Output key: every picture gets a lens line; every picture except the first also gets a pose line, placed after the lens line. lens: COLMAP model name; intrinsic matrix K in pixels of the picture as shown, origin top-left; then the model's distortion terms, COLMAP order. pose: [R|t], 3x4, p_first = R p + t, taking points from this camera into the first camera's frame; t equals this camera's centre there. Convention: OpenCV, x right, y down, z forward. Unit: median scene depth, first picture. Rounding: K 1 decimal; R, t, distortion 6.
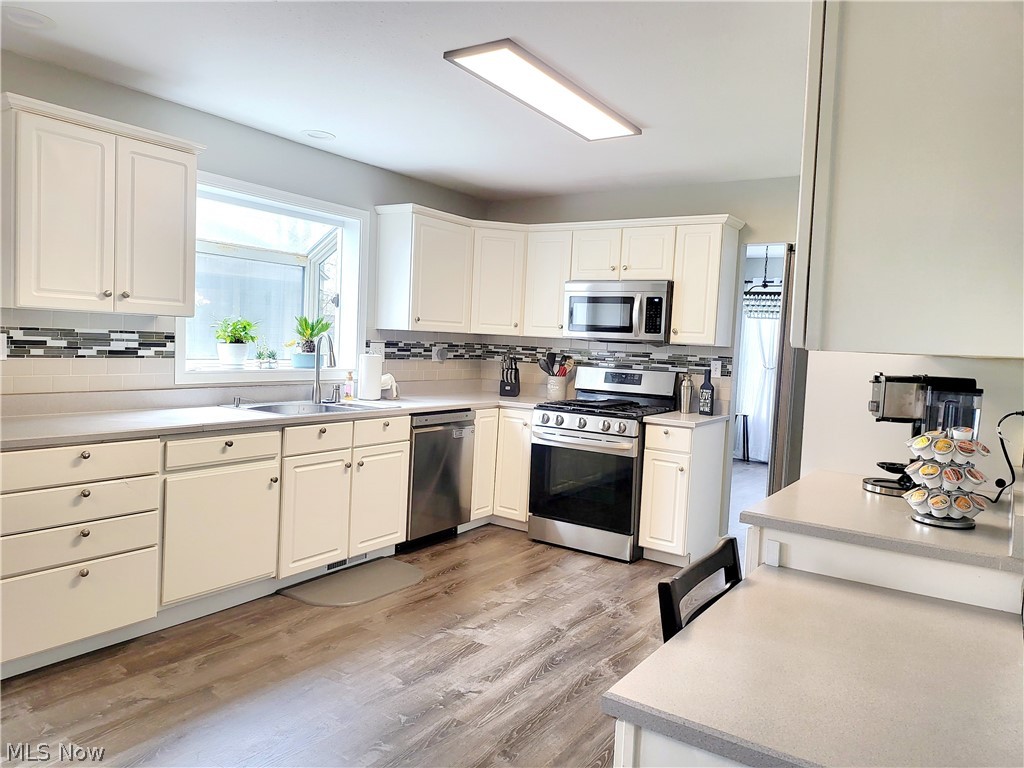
lens RADIAL K [[723.3, 0, 512.0], [0, 723.3, 384.0], [0, 0, 1]] dist [0.119993, -0.131531]
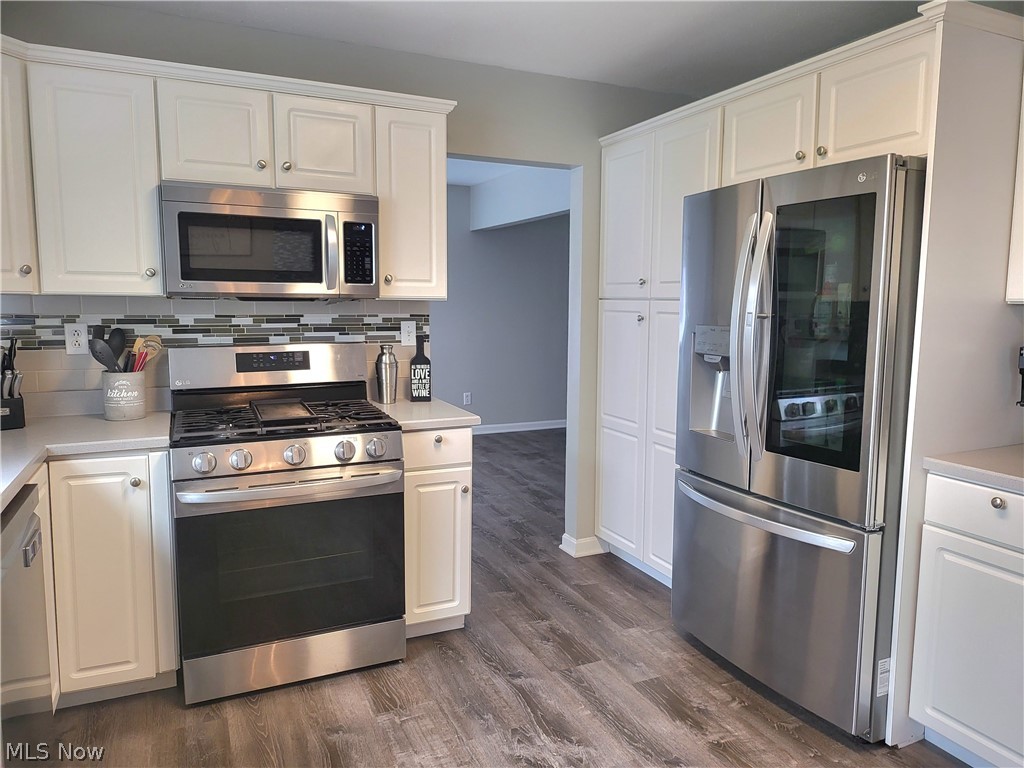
lens RADIAL K [[723.3, 0, 512.0], [0, 723.3, 384.0], [0, 0, 1]] dist [0.119993, -0.131531]
pose [[0.509788, -0.145023, 0.847988, -0.266737], [0.074749, 0.989428, 0.124275, -0.051633], [-0.857046, 0.000032, 0.515239, 0.566879]]
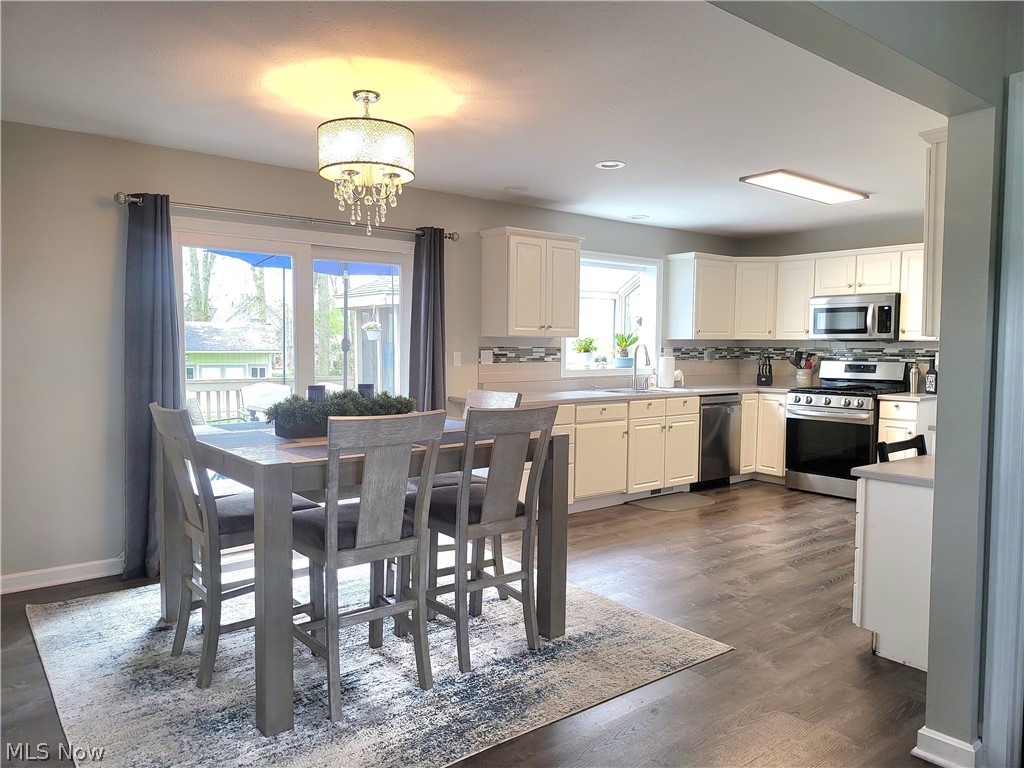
lens RADIAL K [[723.3, 0, 512.0], [0, 723.3, 384.0], [0, 0, 1]] dist [0.119993, -0.131531]
pose [[0.957070, -0.024064, -0.288857, -0.068380], [0.019552, 0.999638, -0.018497, 0.034440], [0.289197, 0.012056, 0.957194, -0.483604]]
